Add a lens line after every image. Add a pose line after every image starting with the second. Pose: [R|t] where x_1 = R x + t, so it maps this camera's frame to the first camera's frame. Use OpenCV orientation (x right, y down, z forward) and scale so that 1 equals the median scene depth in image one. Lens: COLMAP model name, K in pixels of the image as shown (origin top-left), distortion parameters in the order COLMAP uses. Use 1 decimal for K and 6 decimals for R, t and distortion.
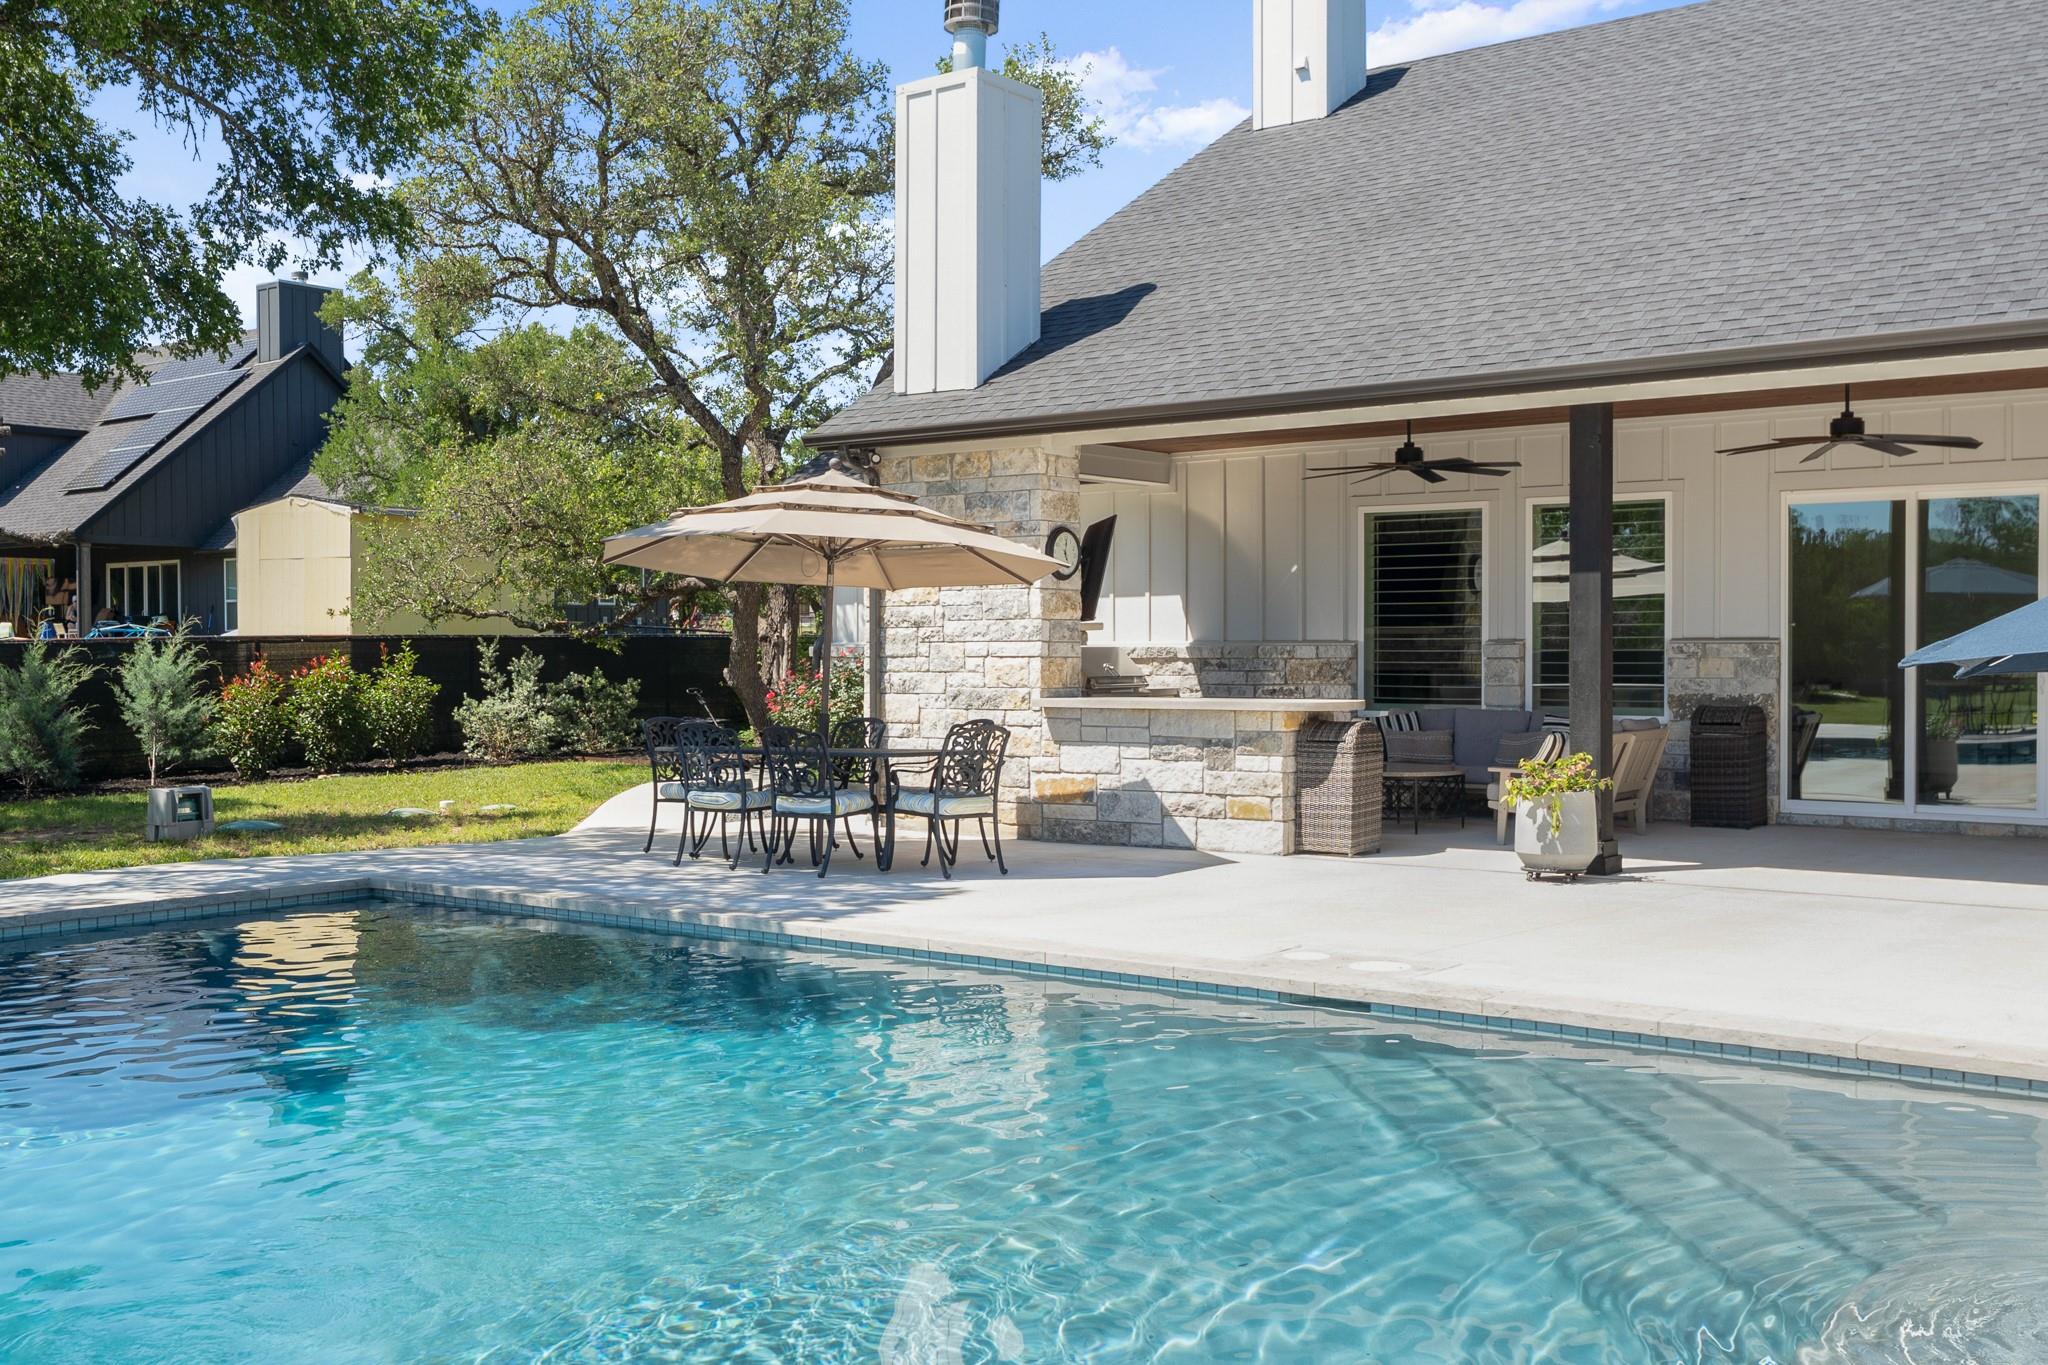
lens RADIAL K [[2015.3, 0, 1025.3], [0, 2015.3, 687.5], [0, 0, 1]] dist [0.016647, 0.000000]
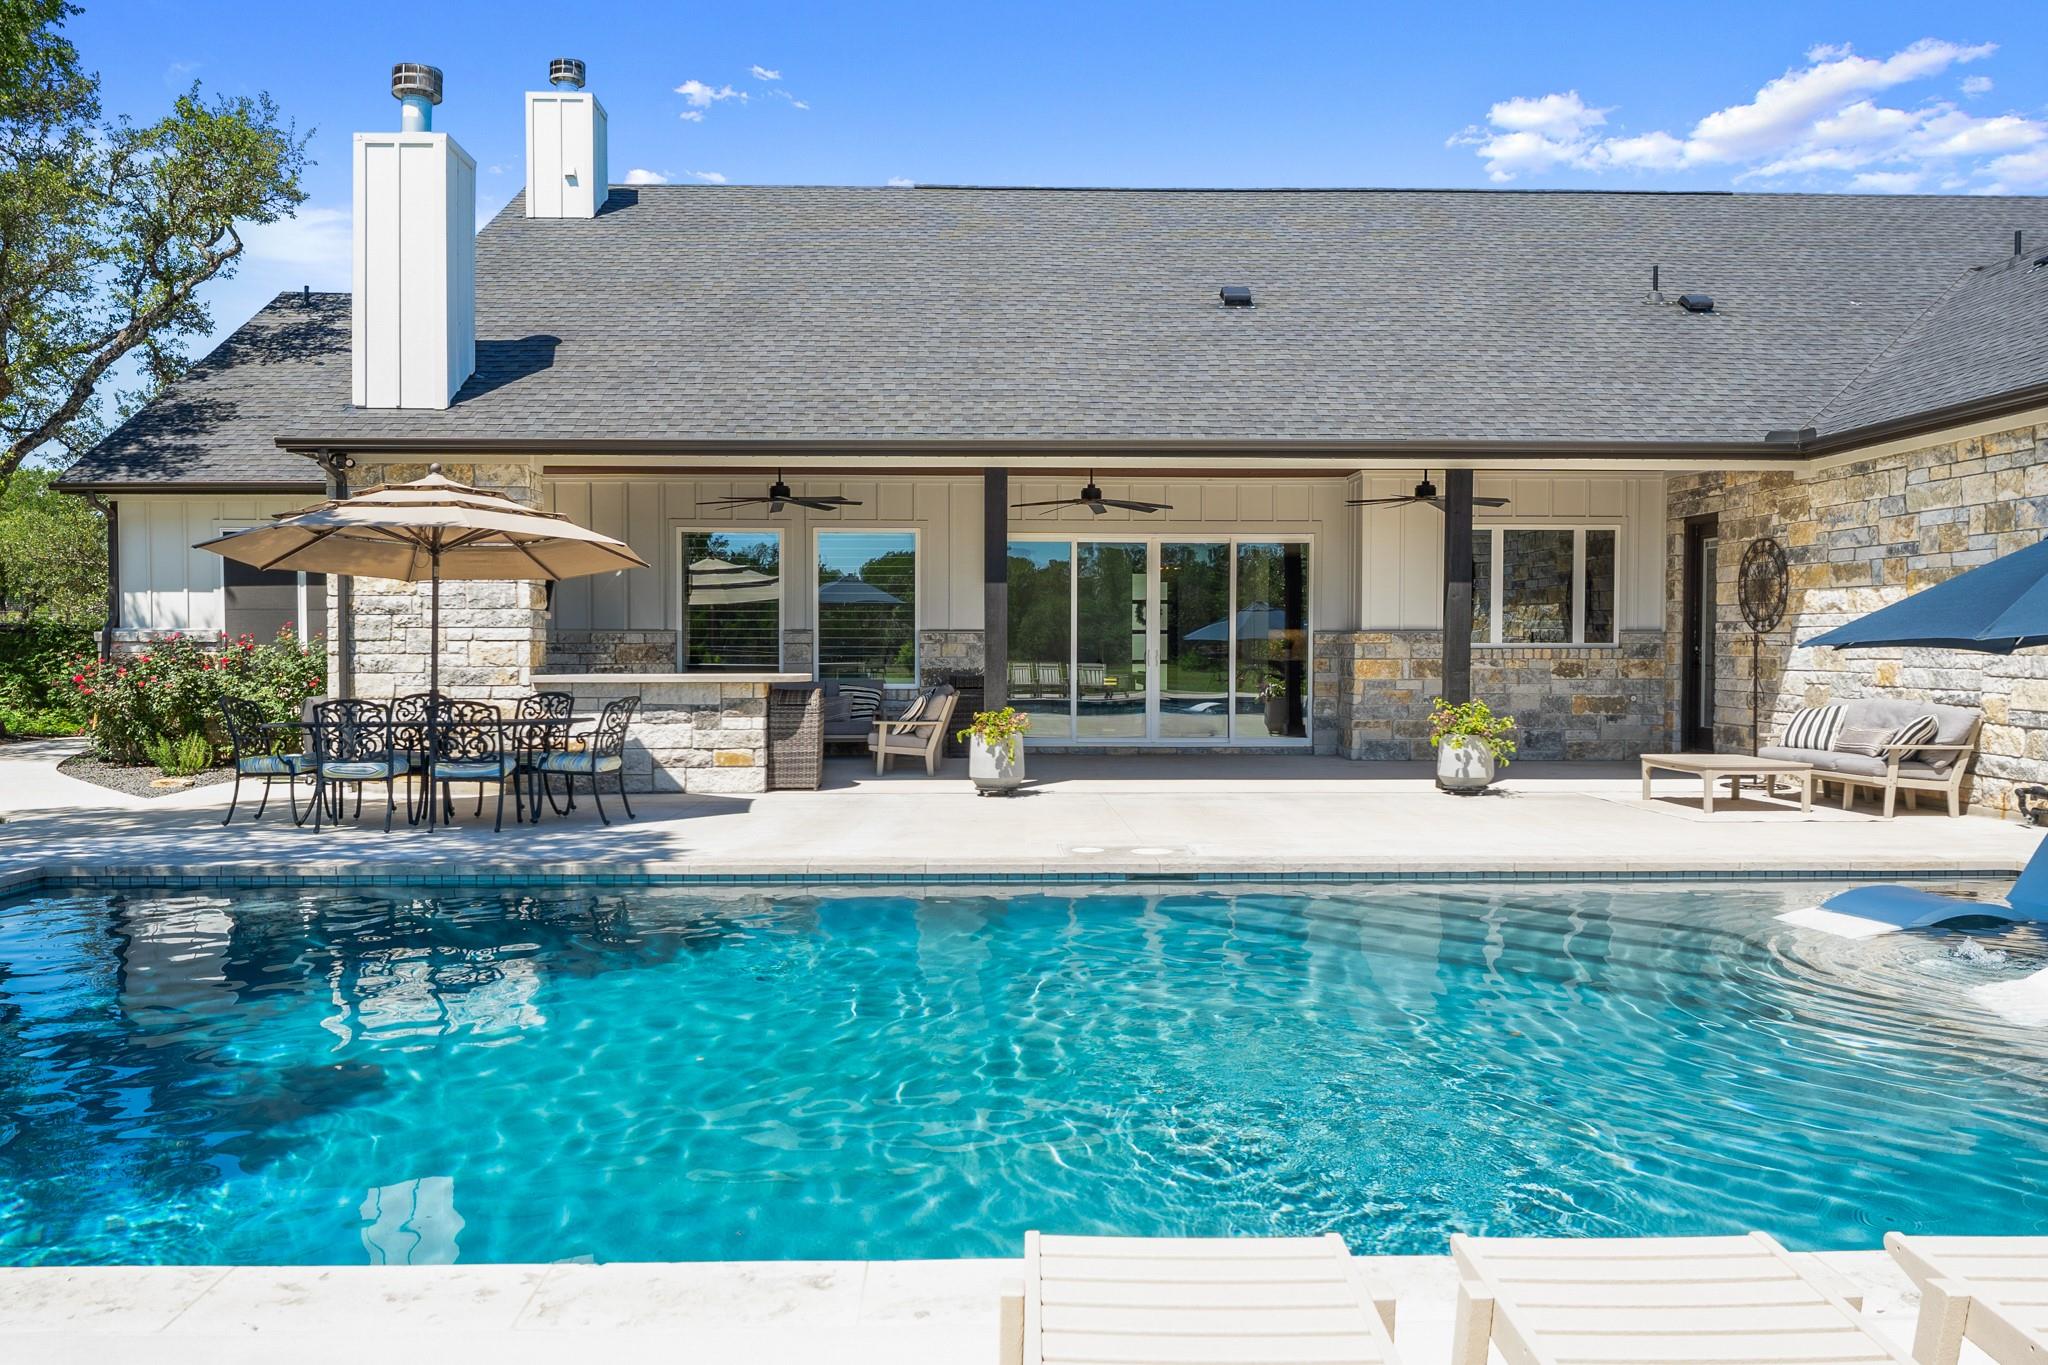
lens RADIAL K [[1520.9, 0, 1019.8], [0, 1520.9, 681.9], [0, 0, 1]] dist [-0.015700, -0.003011]
pose [[0.772450, -0.013236, 0.634937, -0.319600], [0.008175, 0.999907, 0.010899, 0.001742], [-0.635023, -0.003228, 0.772487, 0.113872]]
